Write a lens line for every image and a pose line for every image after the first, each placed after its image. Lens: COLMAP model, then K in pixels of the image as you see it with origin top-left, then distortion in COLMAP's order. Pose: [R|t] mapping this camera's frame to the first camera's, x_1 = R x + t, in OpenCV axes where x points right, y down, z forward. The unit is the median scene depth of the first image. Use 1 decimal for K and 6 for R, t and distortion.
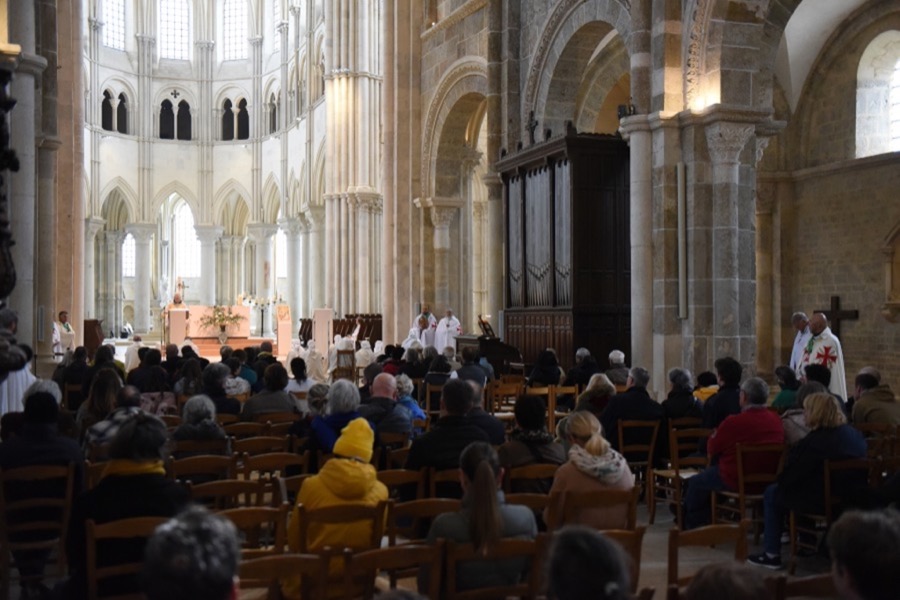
lens RADIAL K [[1004.0, 0, 451.4], [0, 1004.0, 305.0], [0, 0, 1]] dist [0.075424, 0.000000]
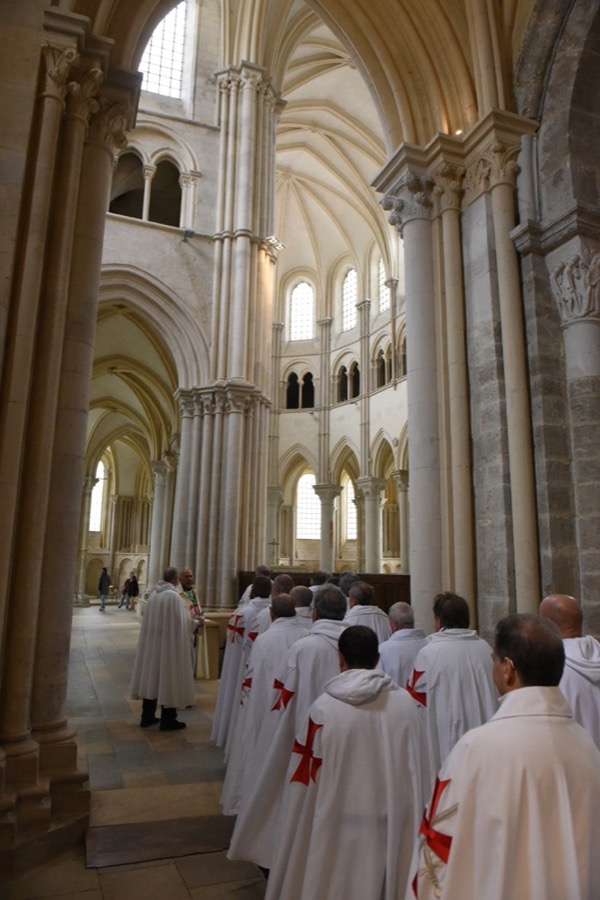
lens RADIAL K [[616.1, 0, 300.4], [0, 616.1, 454.0], [0, 0, 1]] dist [-0.050367, -0.000929]
pose [[0.998038, 0.025983, 0.056966, -0.257156], [-0.015555, 0.984196, -0.176398, 0.001315], [-0.060649, 0.175165, 0.982669, 0.366244]]
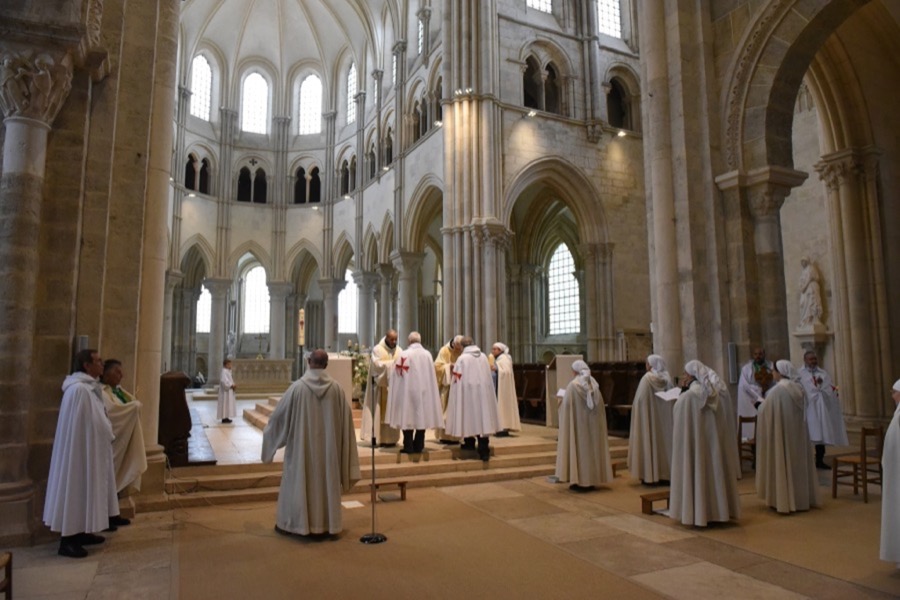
lens RADIAL K [[616.1, 0, 451.9], [0, 616.1, 302.5], [0, 0, 1]] dist [-0.050367, -0.000929]
pose [[0.995170, 0.003919, 0.098092, -0.126695], [0.004996, 0.995887, -0.090471, 0.002983], [-0.098043, 0.090524, 0.991056, 0.348416]]
